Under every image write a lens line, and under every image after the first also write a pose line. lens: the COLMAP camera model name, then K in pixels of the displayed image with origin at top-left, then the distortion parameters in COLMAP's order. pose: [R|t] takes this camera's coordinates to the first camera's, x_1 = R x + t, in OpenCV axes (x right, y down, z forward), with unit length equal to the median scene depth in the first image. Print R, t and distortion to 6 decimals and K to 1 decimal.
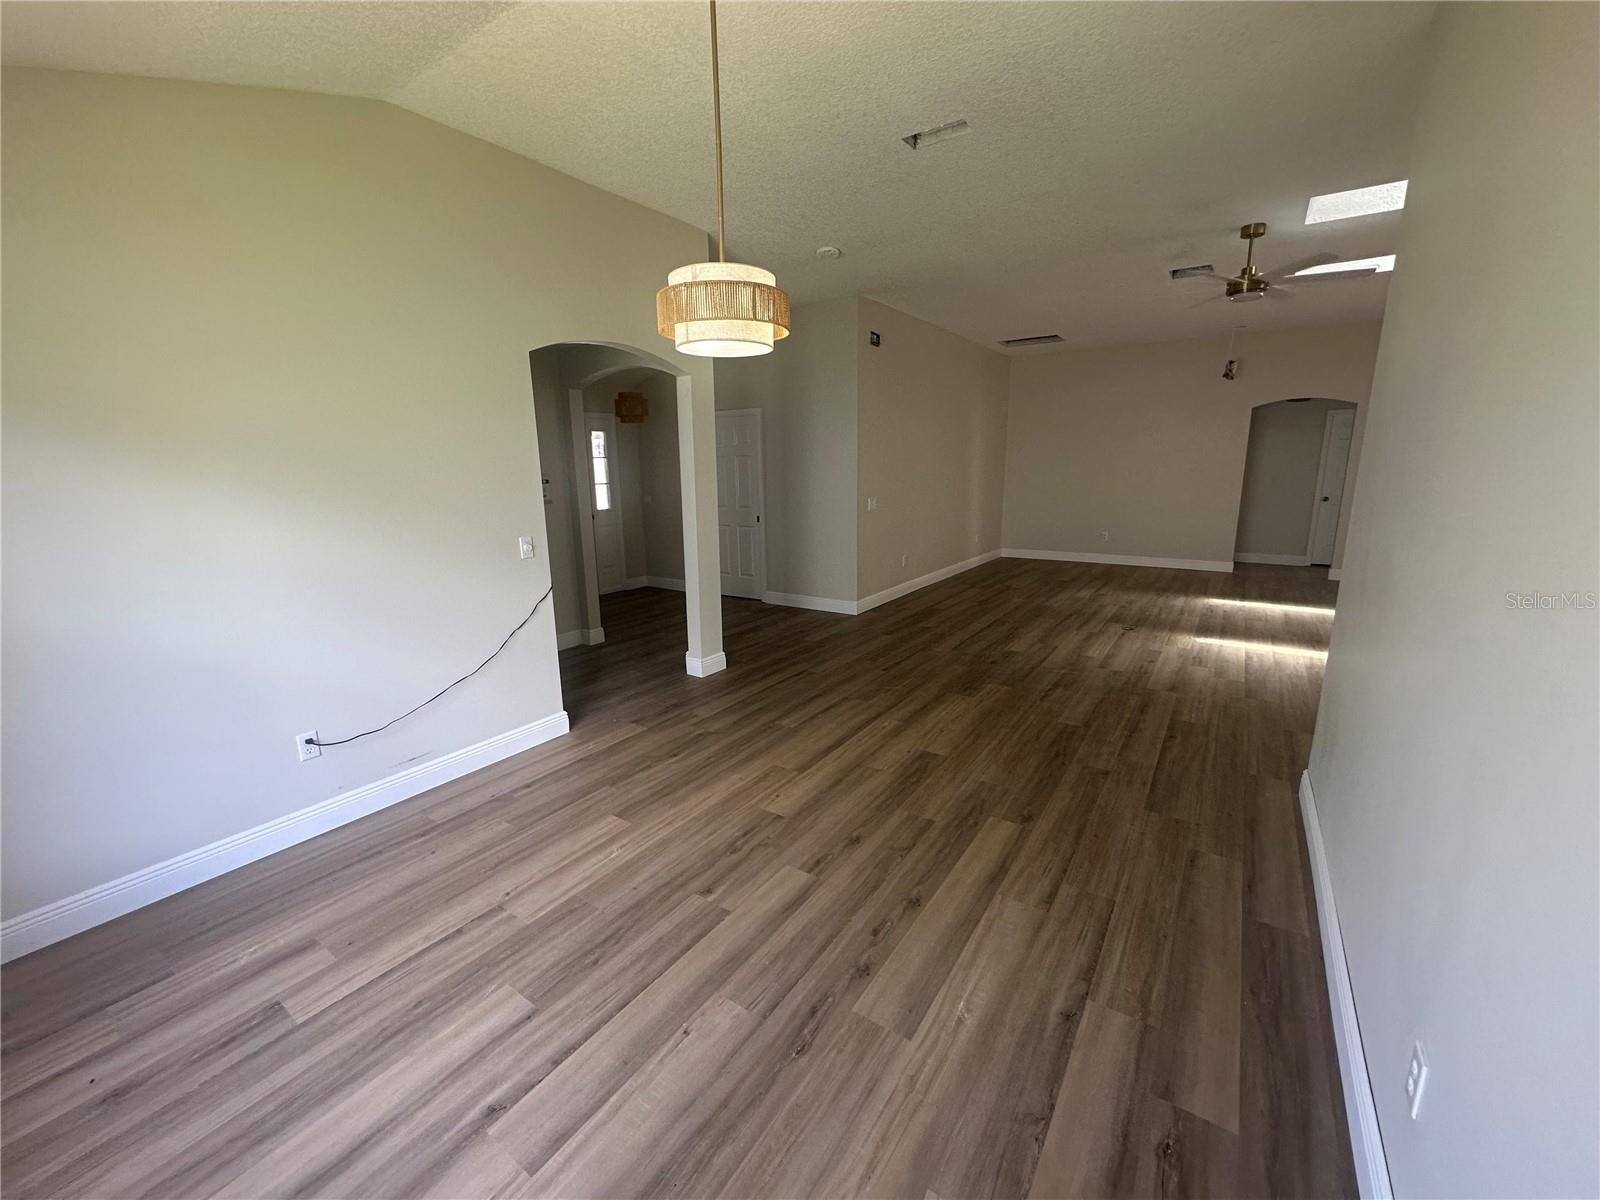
lens RADIAL K [[638.9, 0, 800.0], [0, 638.9, 600.0], [0, 0, 1]] dist [-0.001166, -0.000017]
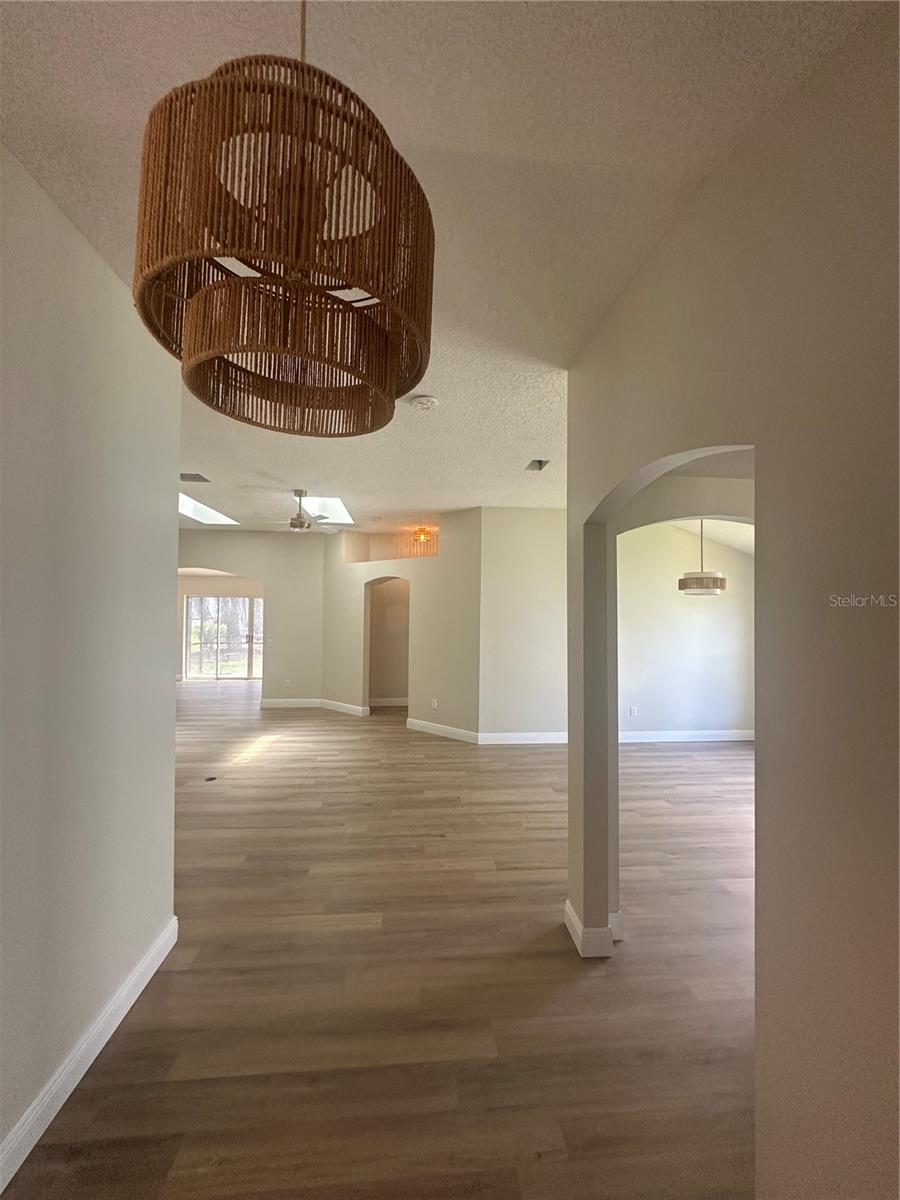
lens RADIAL K [[485.9, 0, 450.3], [0, 485.9, 584.8], [0, 0, 1]] dist [-0.001912, -0.000064]
pose [[-0.637133, 0.046990, 0.769320, -0.670318], [0.160650, 0.984314, 0.072924, -0.463446], [-0.753826, 0.170054, -0.634688, 1.963121]]
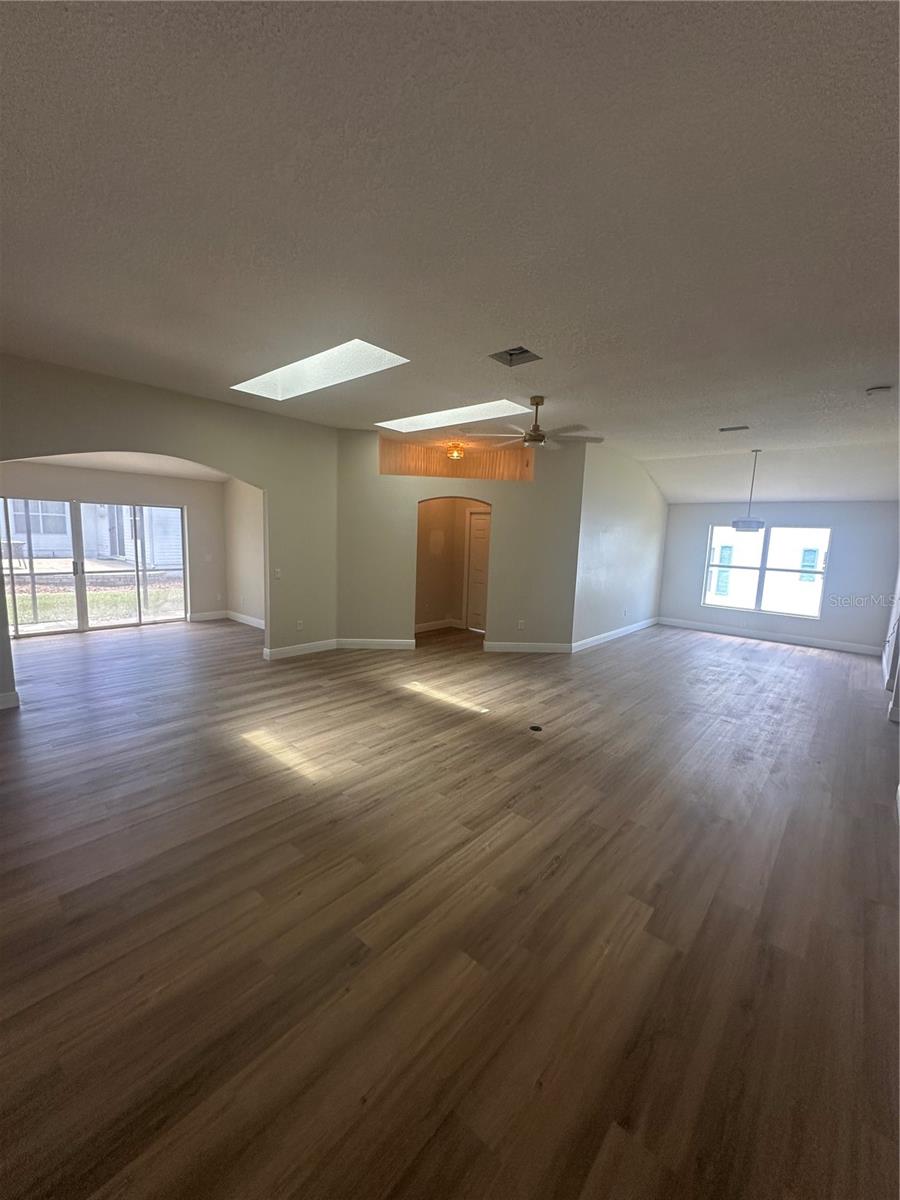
lens RADIAL K [[479.2, 0, 450.0], [0, 479.2, 600.0], [0, 0, 1]] dist [-0.001166, -0.000017]
pose [[-0.992286, -0.038004, 0.118003, 0.952755], [0.004563, 0.940011, 0.341115, -0.661436], [-0.123888, 0.339022, -0.932586, 2.767014]]
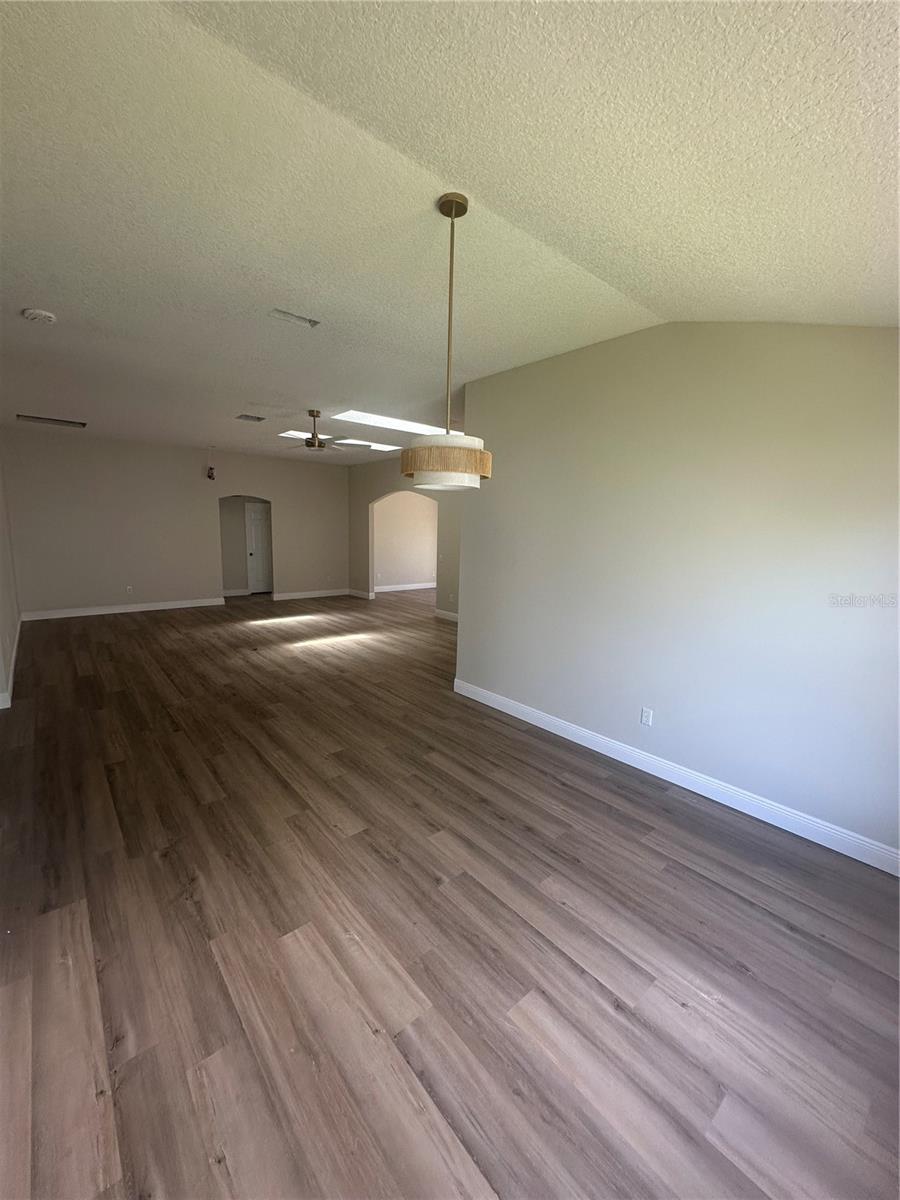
lens RADIAL K [[479.2, 0, 450.0], [0, 479.2, 600.0], [0, 0, 1]] dist [-0.001166, -0.000017]
pose [[0.261441, -0.126100, 0.956947, -0.694210], [0.174134, 0.981324, 0.081739, -0.132157], [-0.949382, 0.145267, 0.278516, 0.418148]]
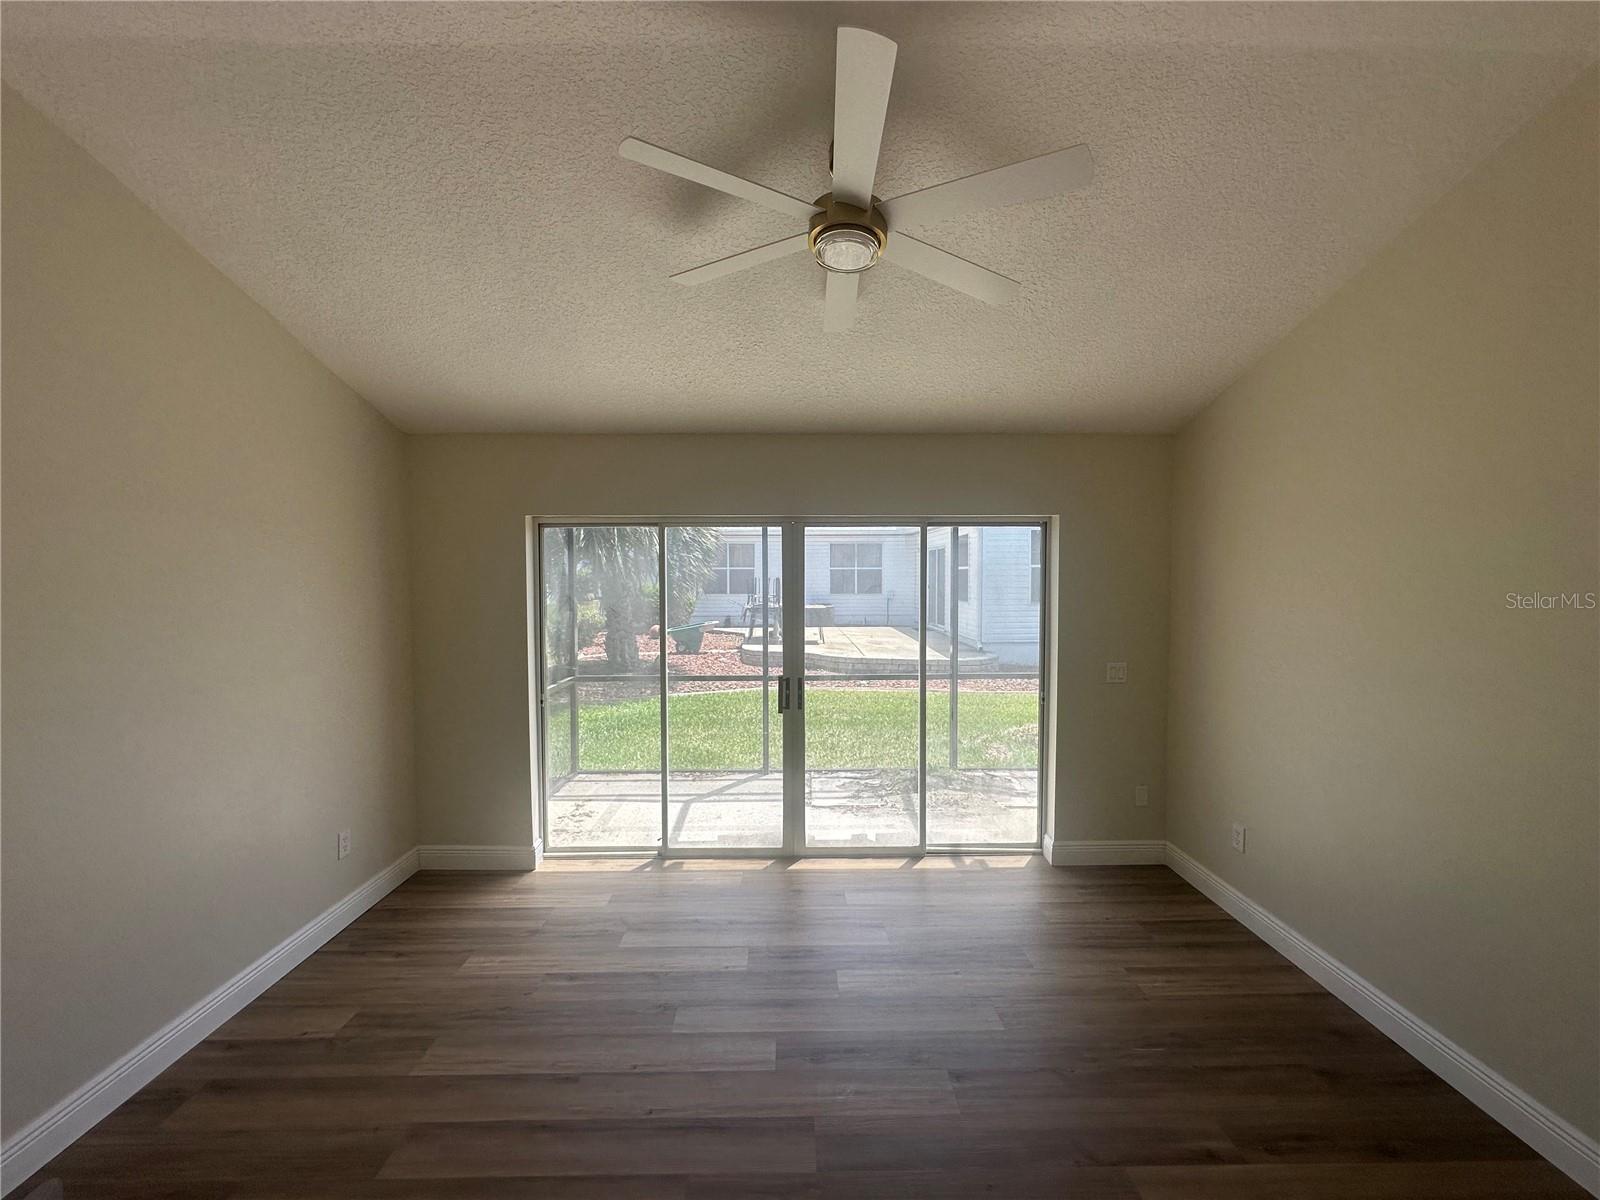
lens RADIAL K [[638.9, 0, 800.0], [0, 638.9, 600.0], [0, 0, 1]] dist [-0.001166, -0.000017]
pose [[-0.566084, -0.026440, 0.823923, 1.954395], [0.189631, 0.968504, 0.161367, -0.401463], [-0.802240, 0.247589, -0.543241, 1.460198]]
